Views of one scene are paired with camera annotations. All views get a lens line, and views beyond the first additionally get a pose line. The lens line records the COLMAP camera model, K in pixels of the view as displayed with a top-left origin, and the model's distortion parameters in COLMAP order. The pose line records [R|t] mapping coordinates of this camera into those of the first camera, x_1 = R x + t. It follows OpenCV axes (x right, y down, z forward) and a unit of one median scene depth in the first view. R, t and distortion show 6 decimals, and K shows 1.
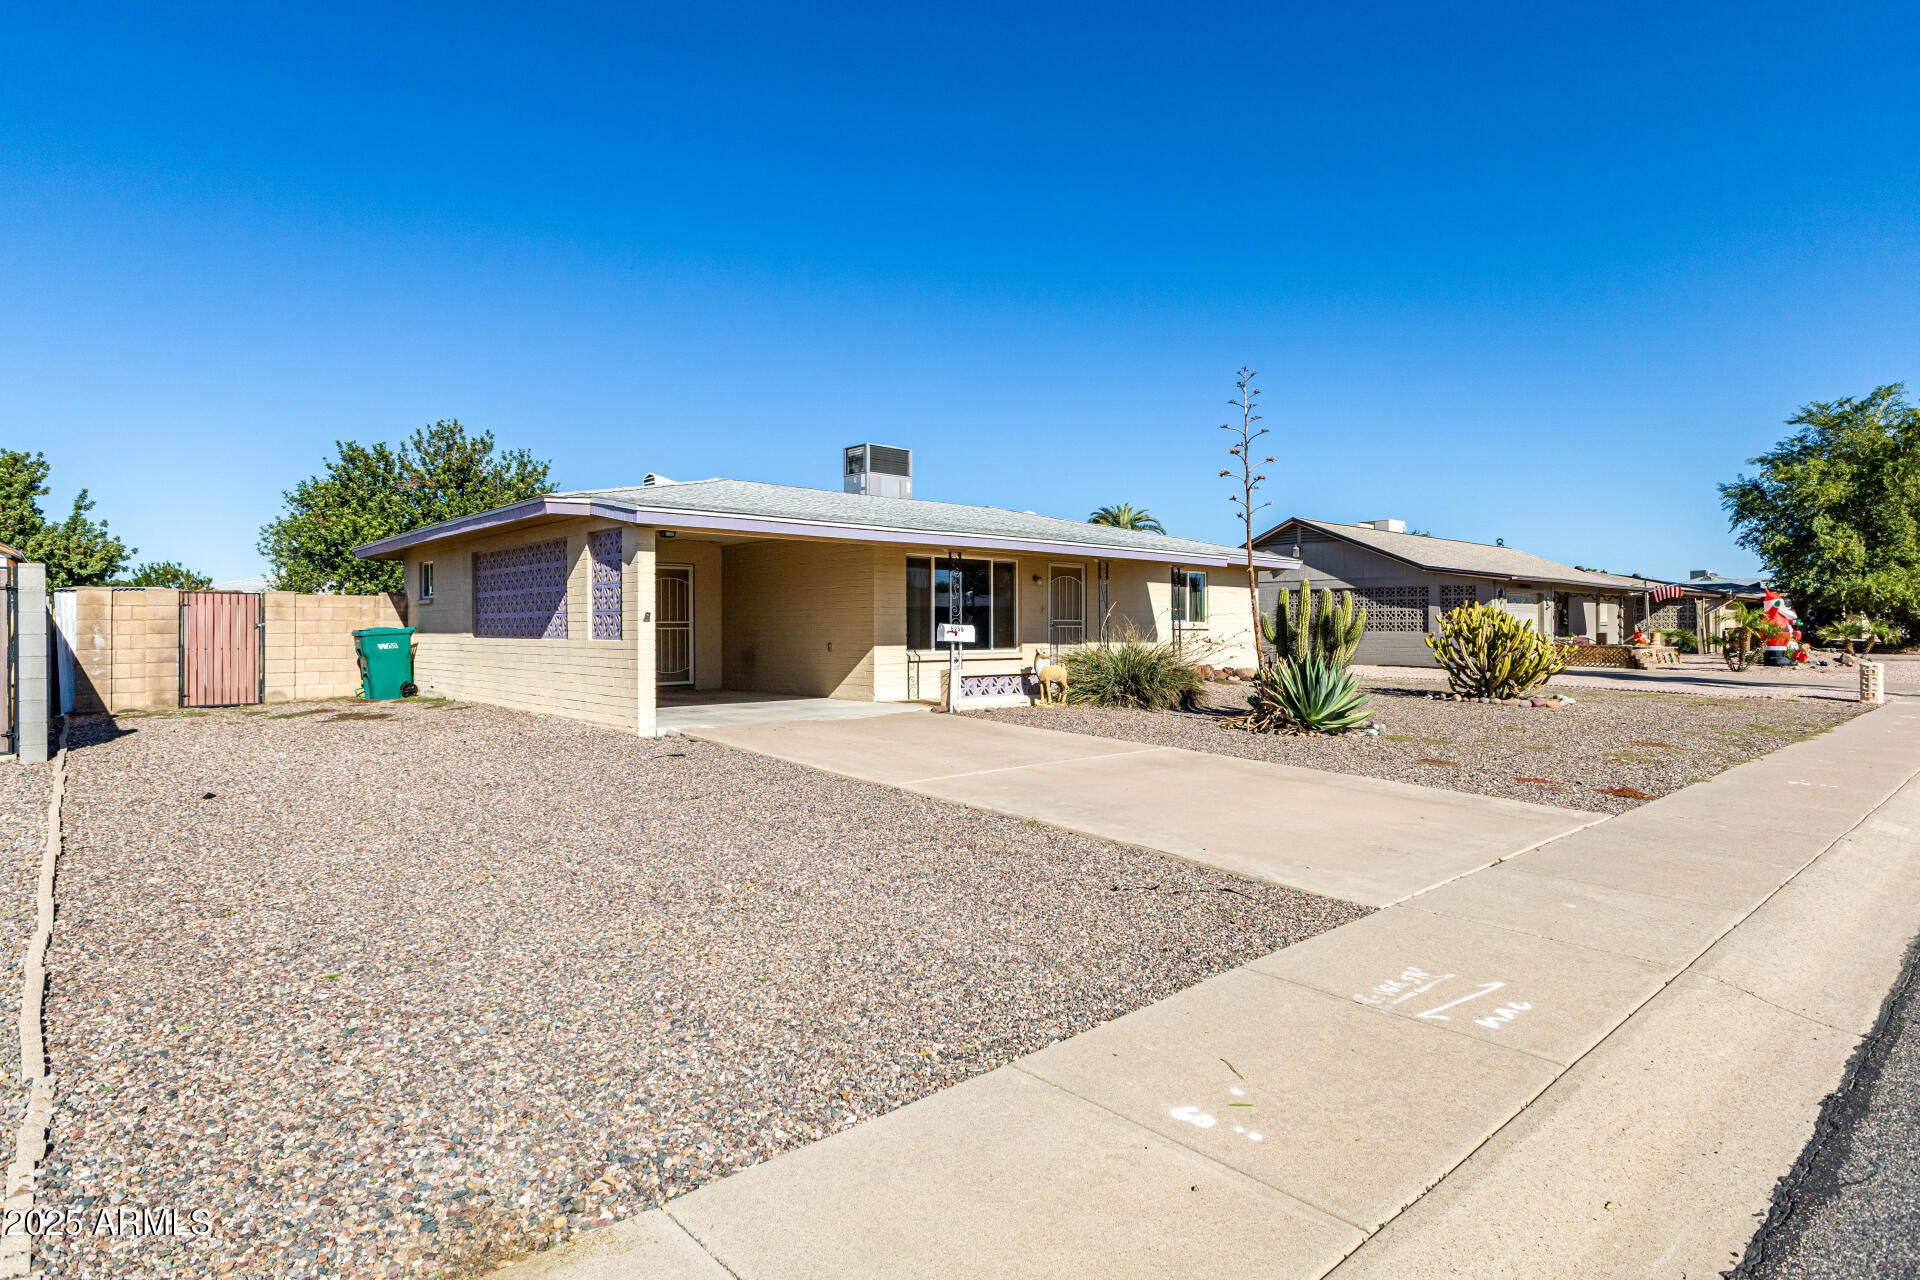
lens RADIAL K [[1006.0, 0, 962.6], [0, 1006.0, 634.6], [0, 0, 1]] dist [-0.004415, -0.000822]
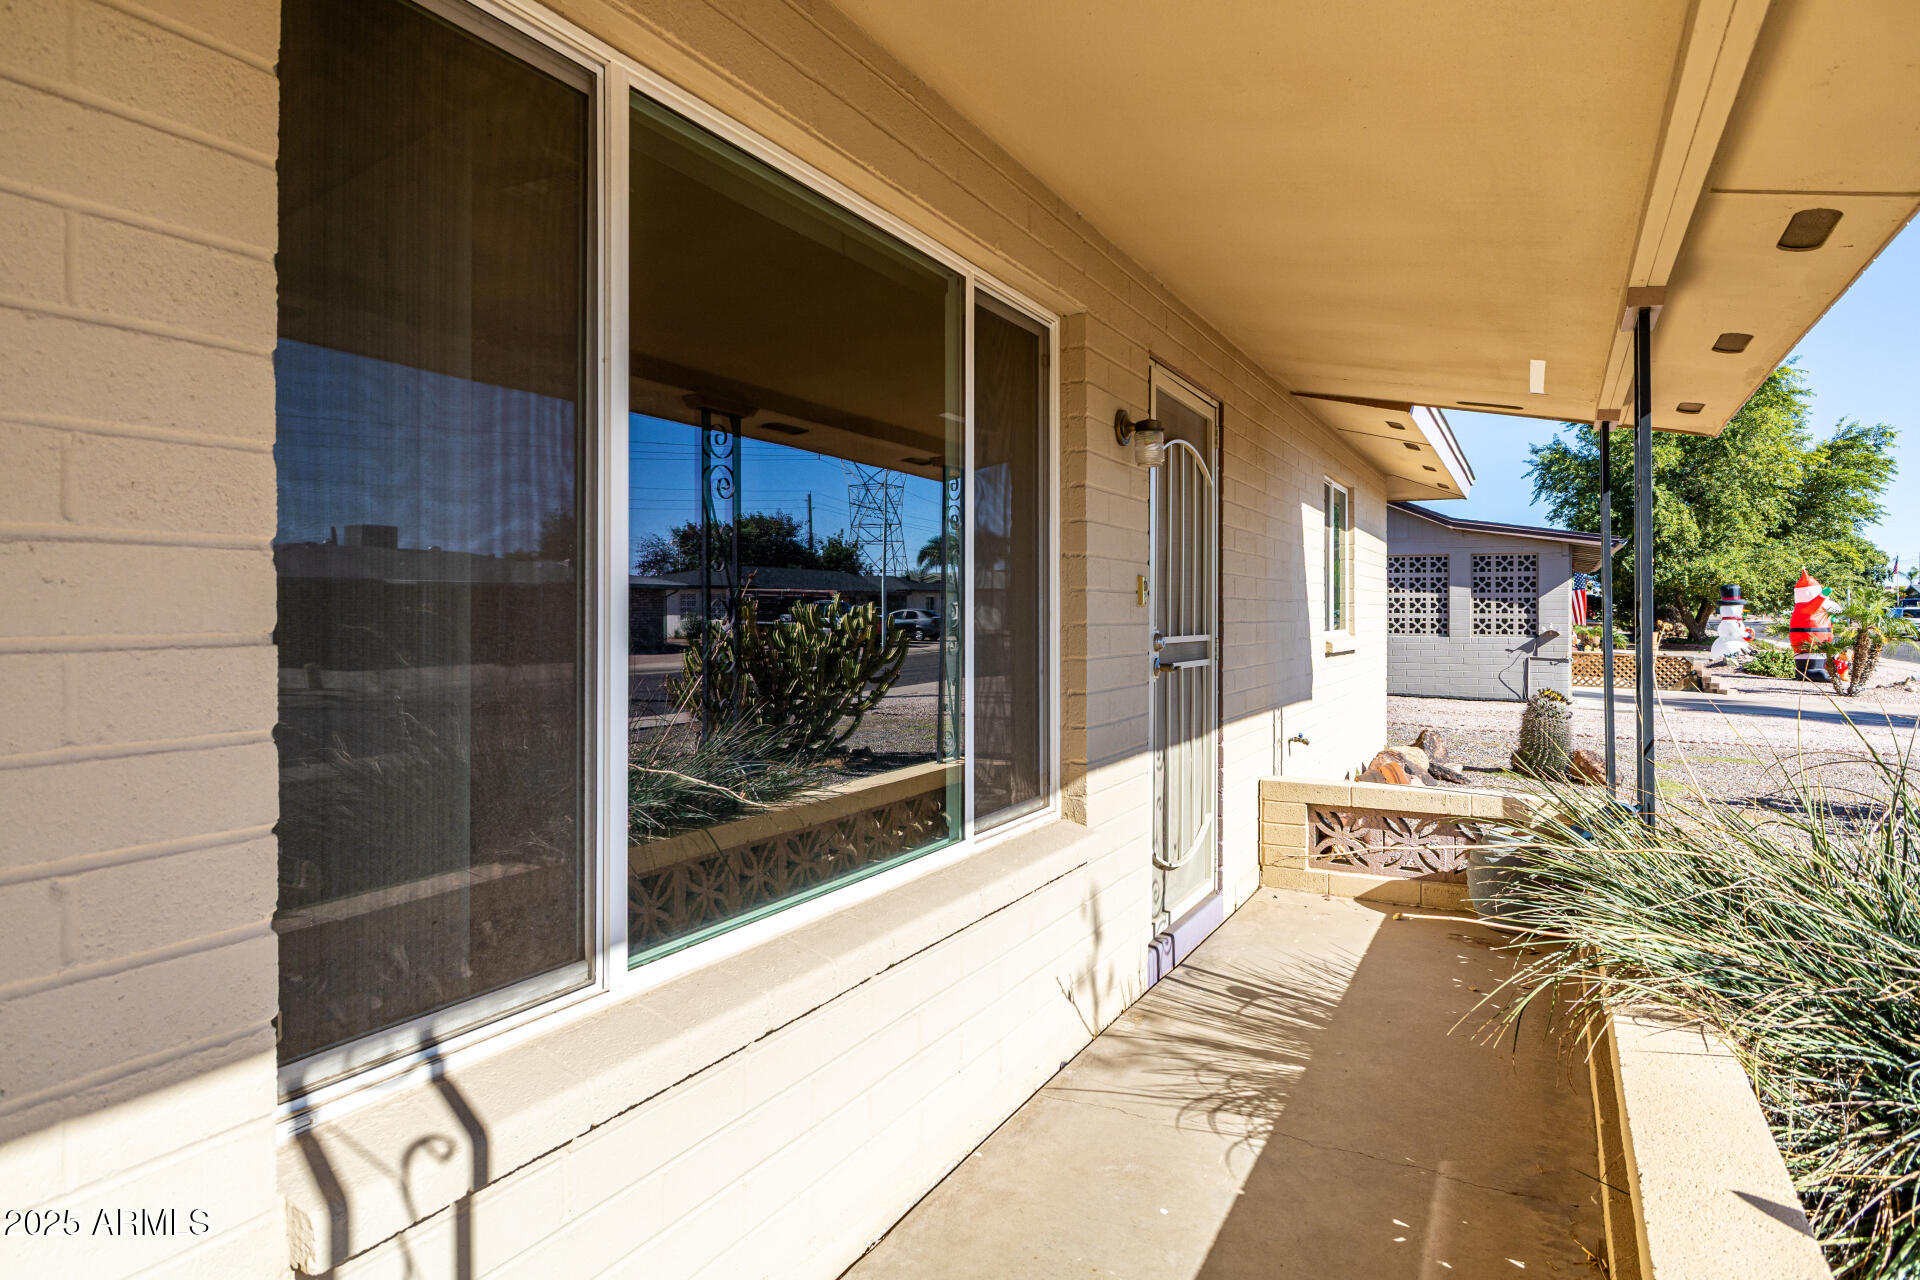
lens RADIAL K [[1150.9, 0, 972.2], [0, 1150.9, 638.9], [0, 0, 1]] dist [0.006126, 0.002253]
pose [[0.930105, -0.008215, 0.367202, -0.033157], [0.003209, 0.999893, 0.014239, -0.016652], [-0.367280, -0.012066, 0.930032, 0.752155]]
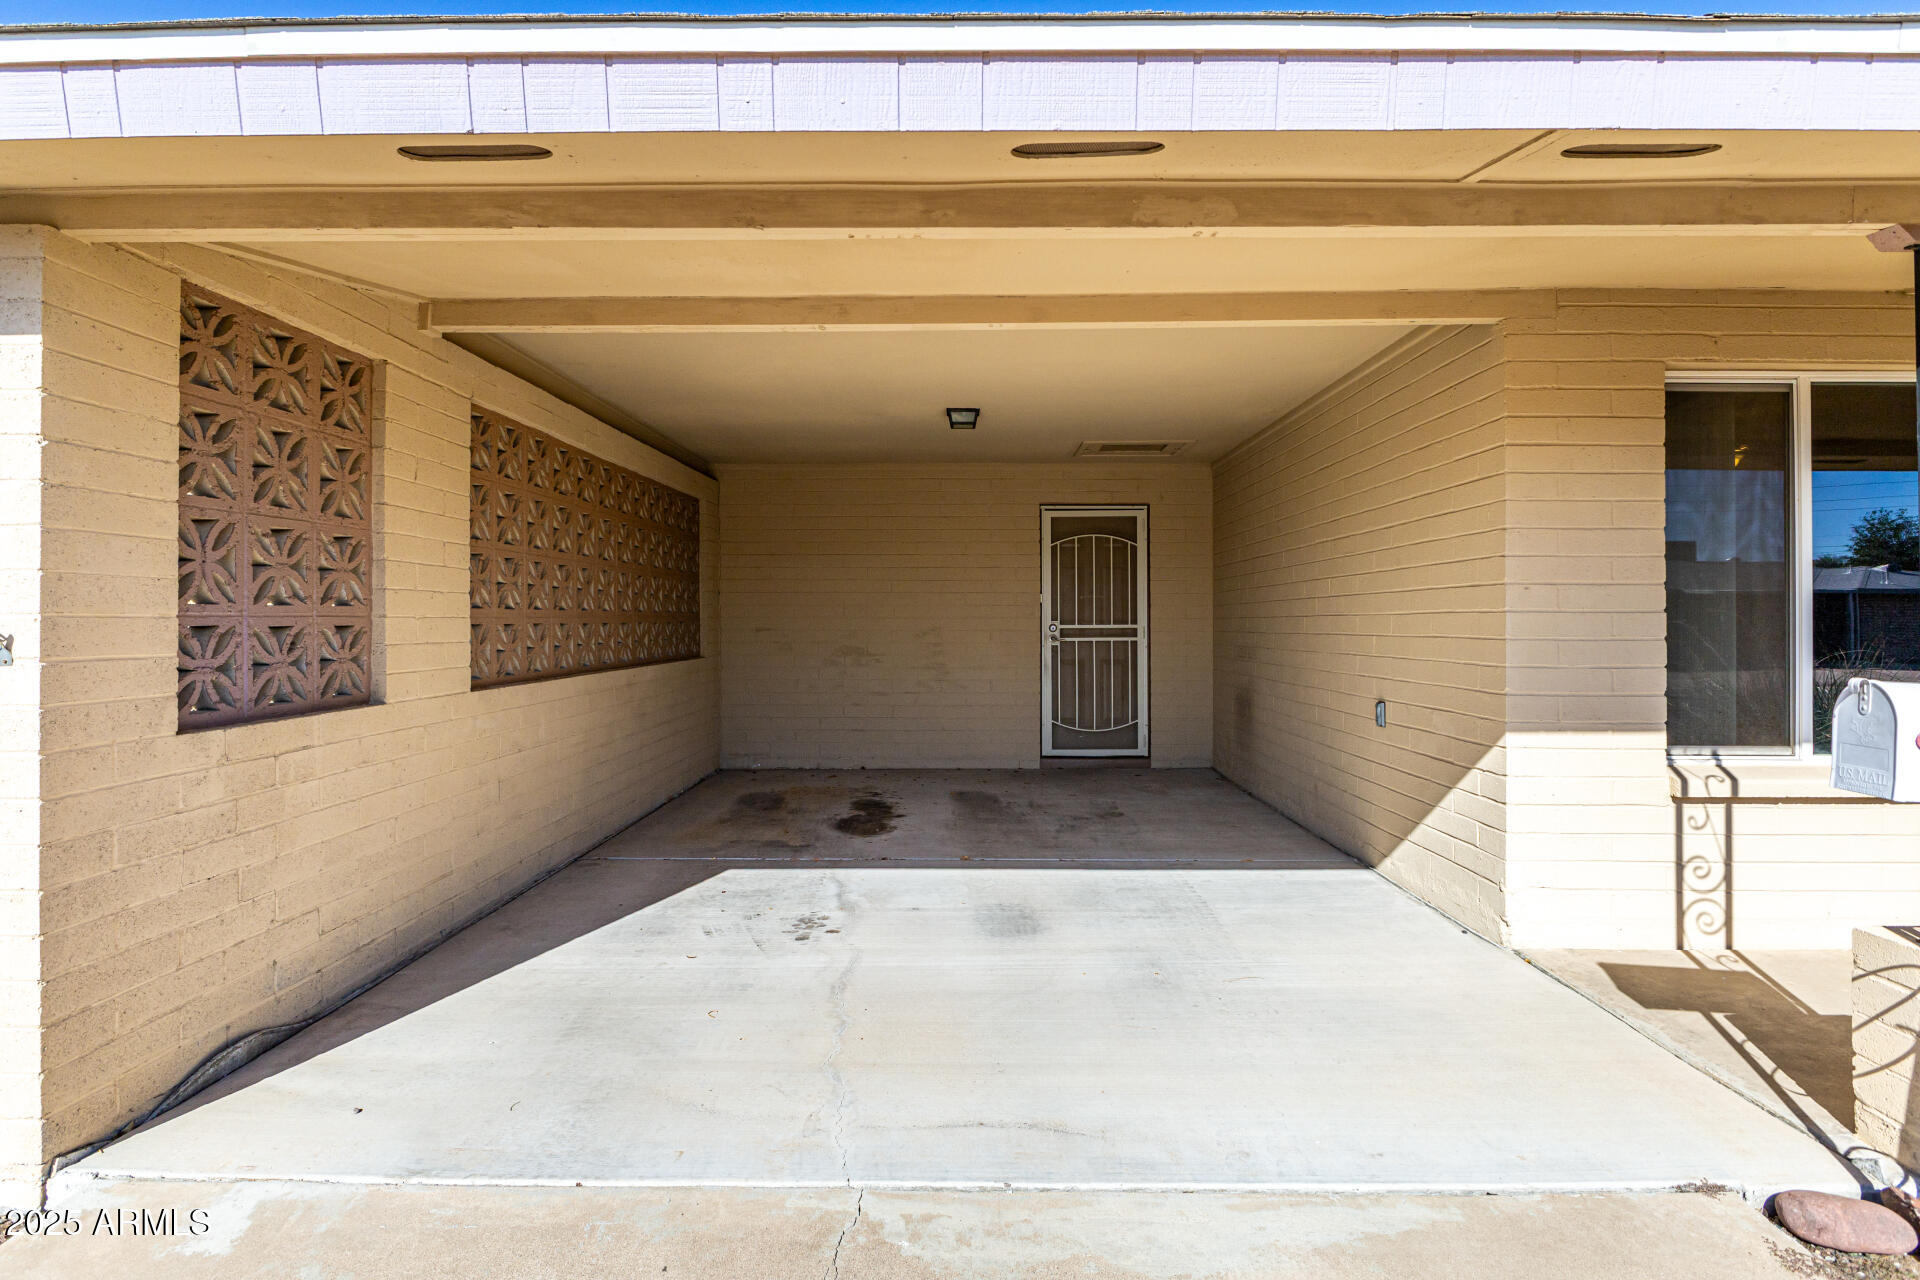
lens RADIAL K [[1006.0, 0, 960.6], [0, 1006.0, 641.1], [0, 0, 1]] dist [-0.004415, -0.000822]
pose [[0.753277, -0.003804, -0.657692, -0.020375], [0.023208, 0.999514, 0.020800, -0.017278], [0.657293, -0.030932, 0.753000, 0.585341]]
